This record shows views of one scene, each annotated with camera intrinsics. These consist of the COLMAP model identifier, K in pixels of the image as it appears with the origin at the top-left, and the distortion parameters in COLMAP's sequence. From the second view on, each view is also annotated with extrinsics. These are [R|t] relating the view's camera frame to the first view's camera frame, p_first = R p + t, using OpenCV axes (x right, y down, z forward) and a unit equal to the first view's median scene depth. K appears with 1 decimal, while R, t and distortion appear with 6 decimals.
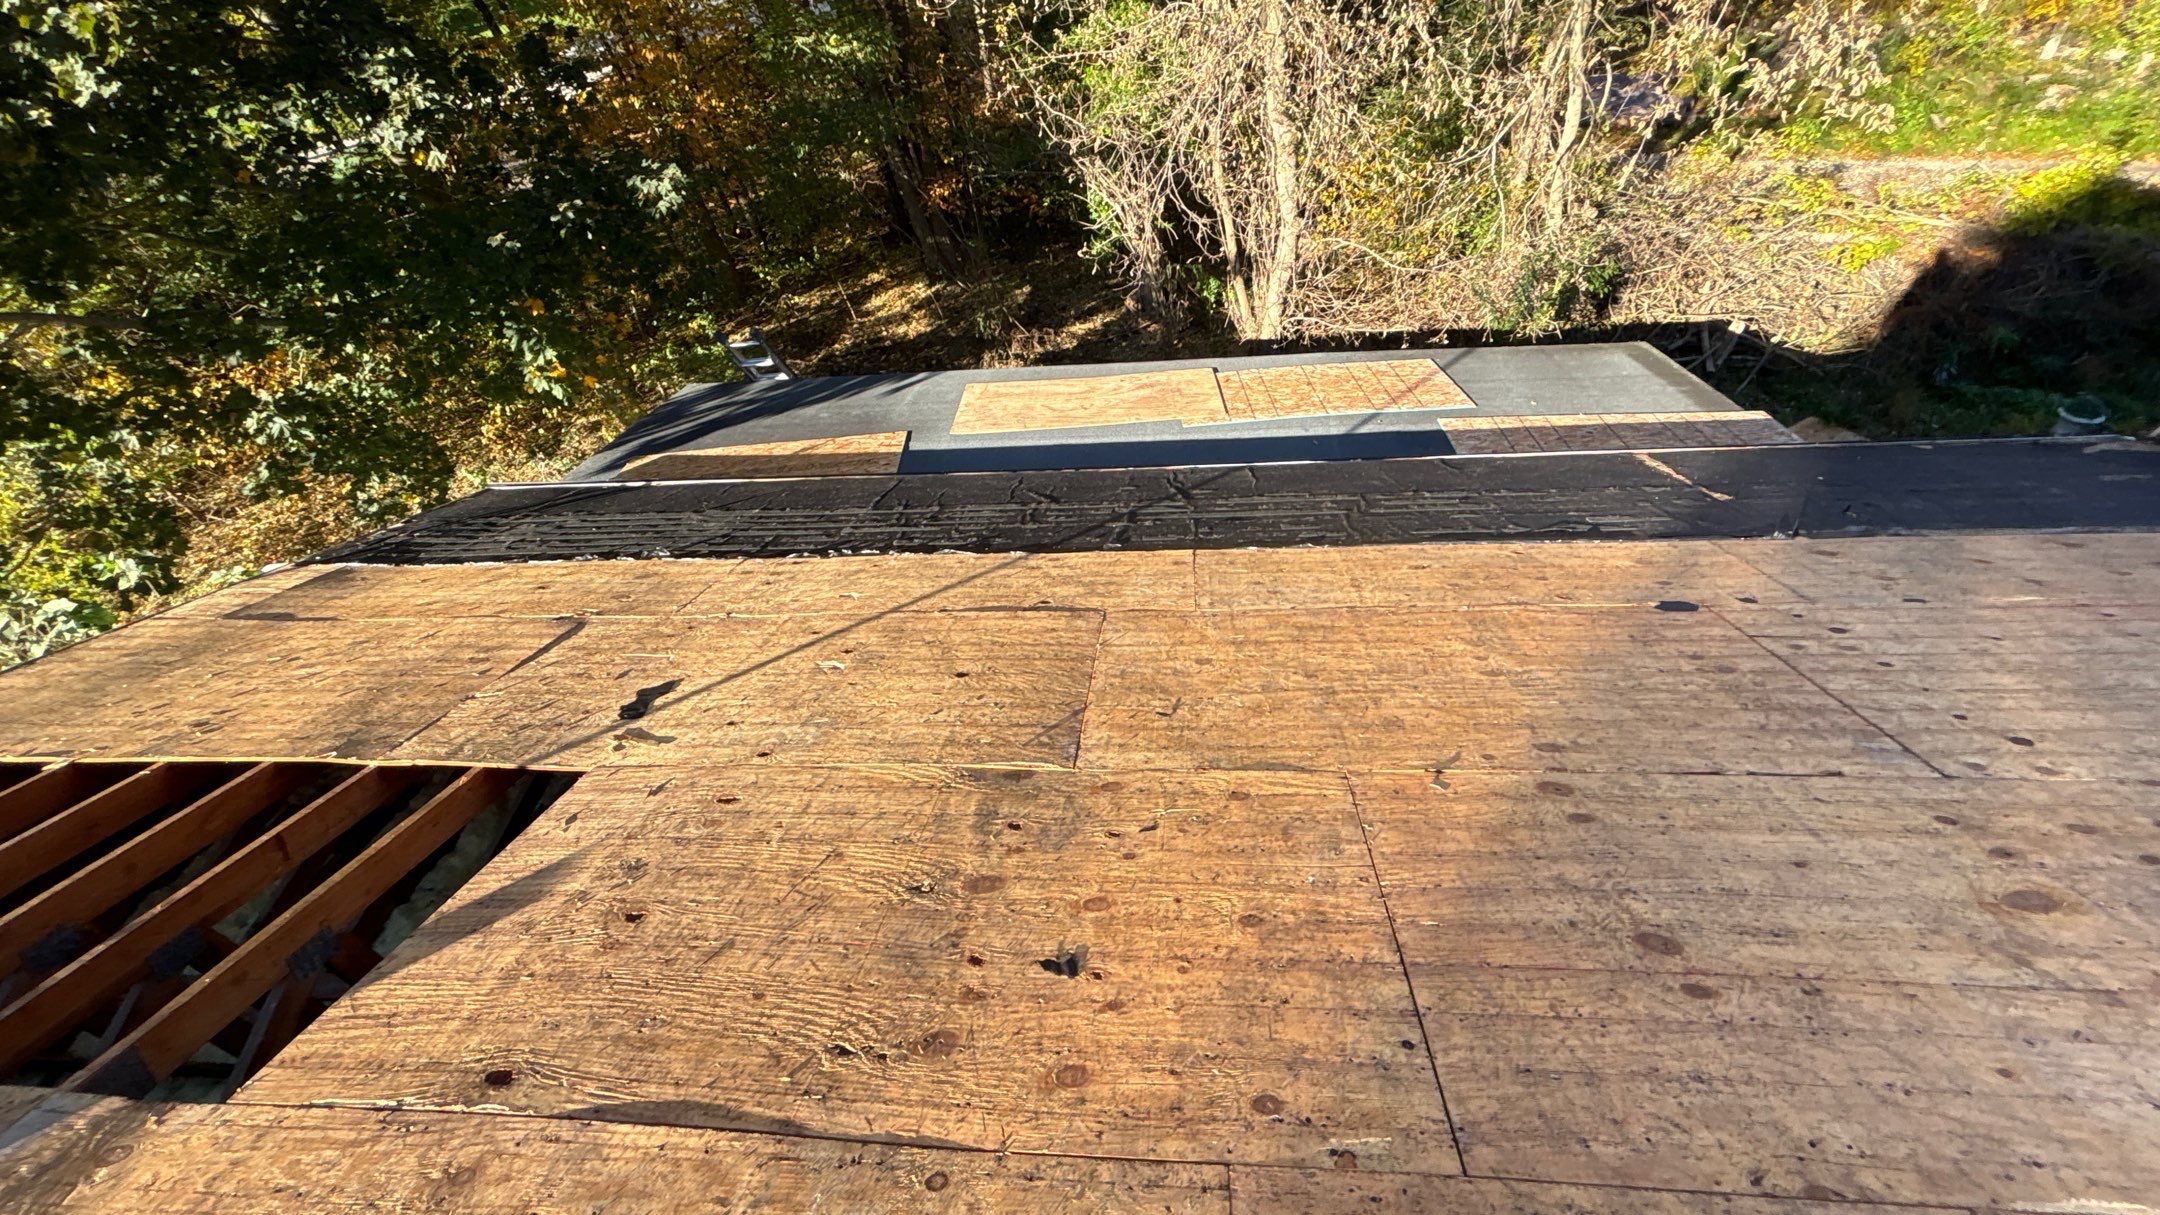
lens RADIAL K [[871.8, 0, 1063.8], [0, 871.8, 603.4], [0, 0, 1]] dist [-0.002574, -0.000676]
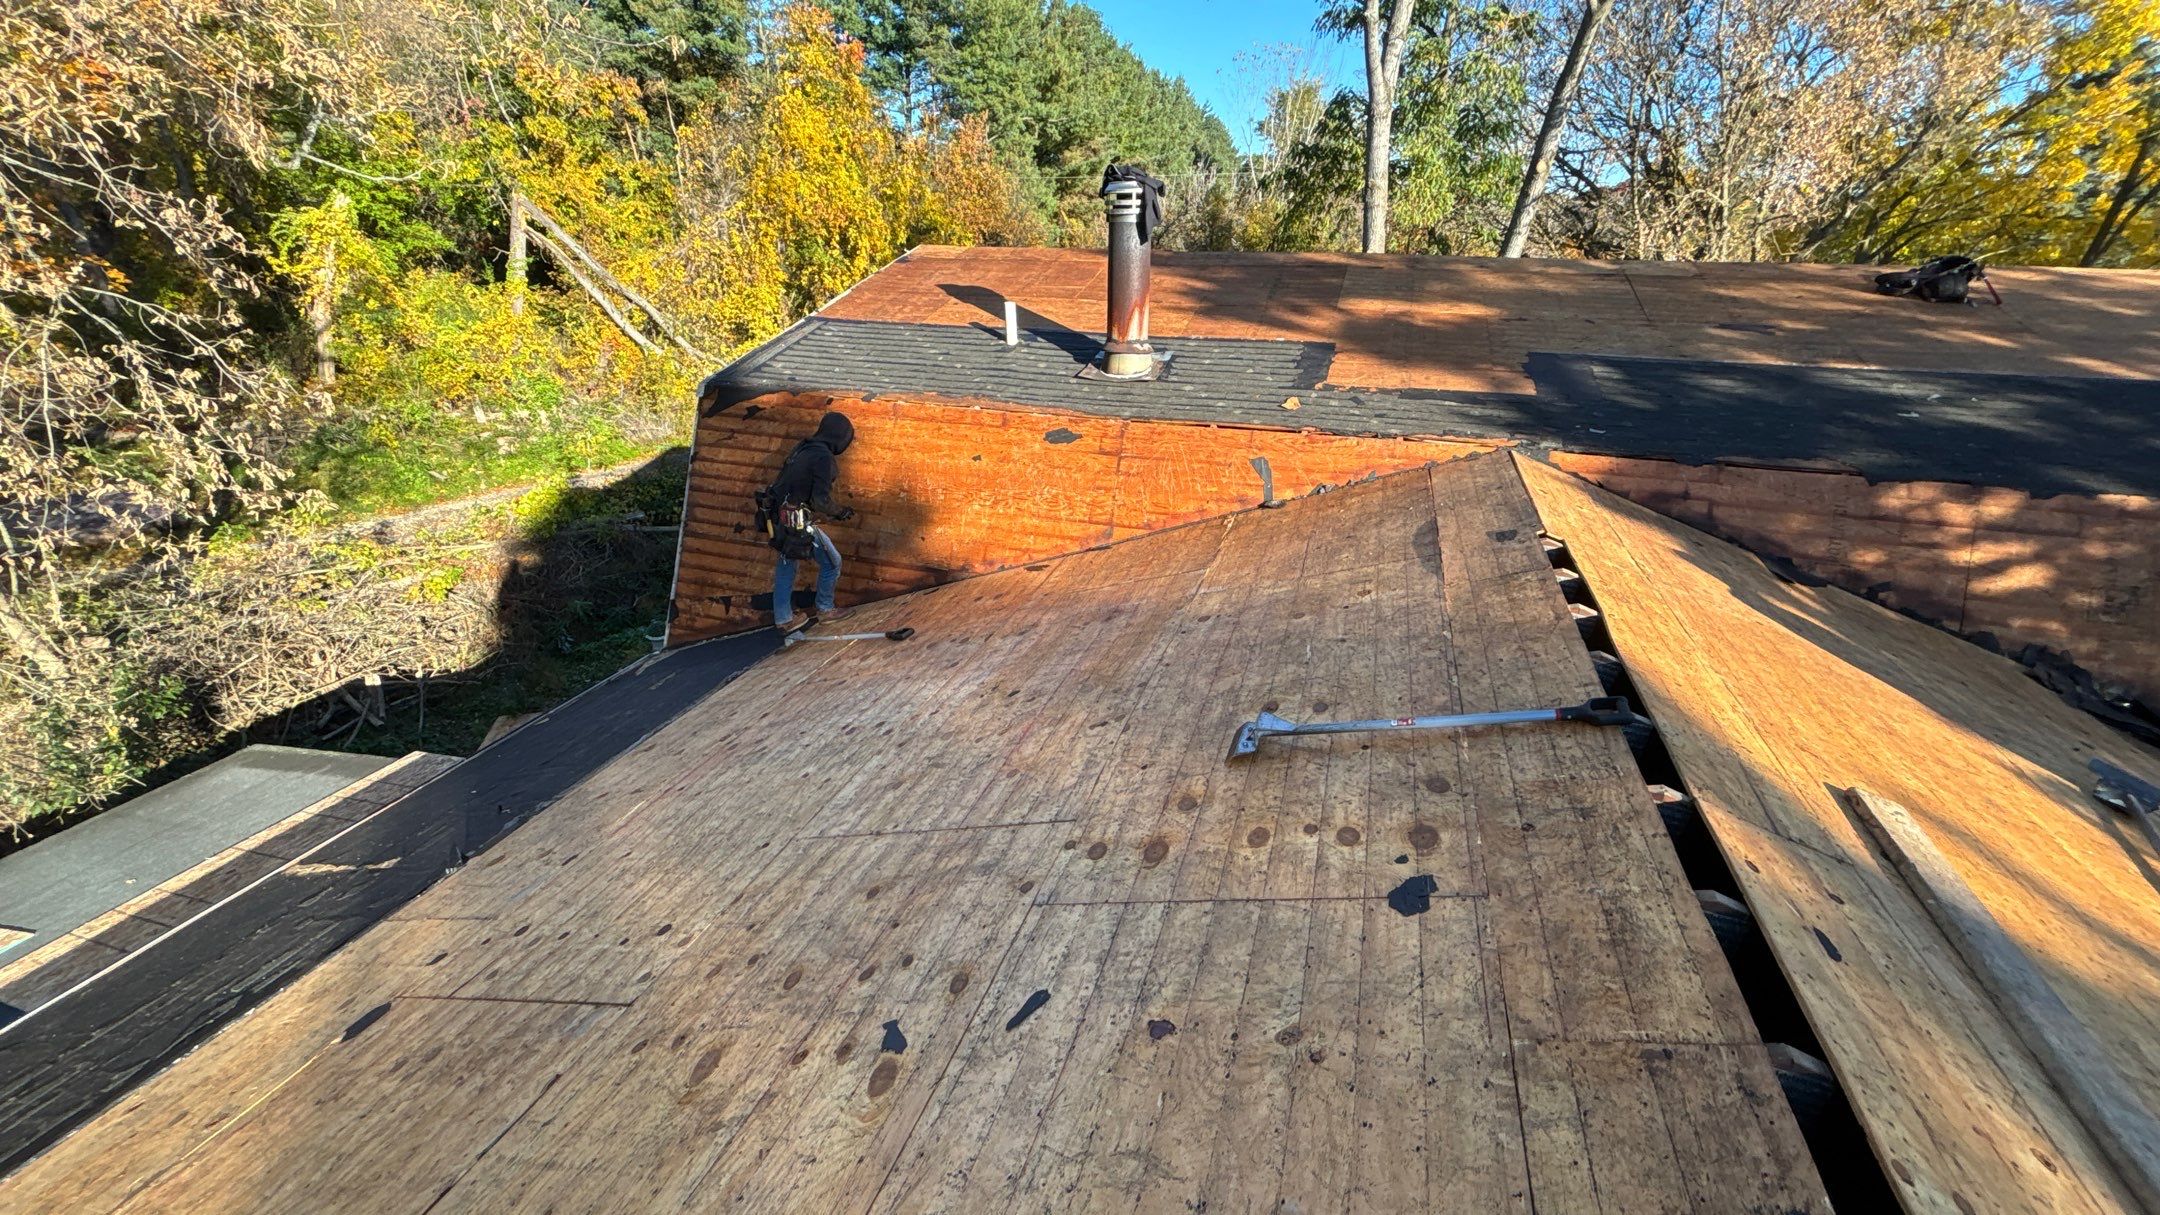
lens RADIAL K [[853.9, 0, 1084.9], [0, 853.9, 602.2], [0, 0, 1]] dist [0.002156, -0.000348]
pose [[0.231400, -0.310698, 0.921912, 0.157396], [0.614591, 0.781274, 0.109038, 0.018315], [-0.754143, 0.541367, 0.371739, -0.068448]]
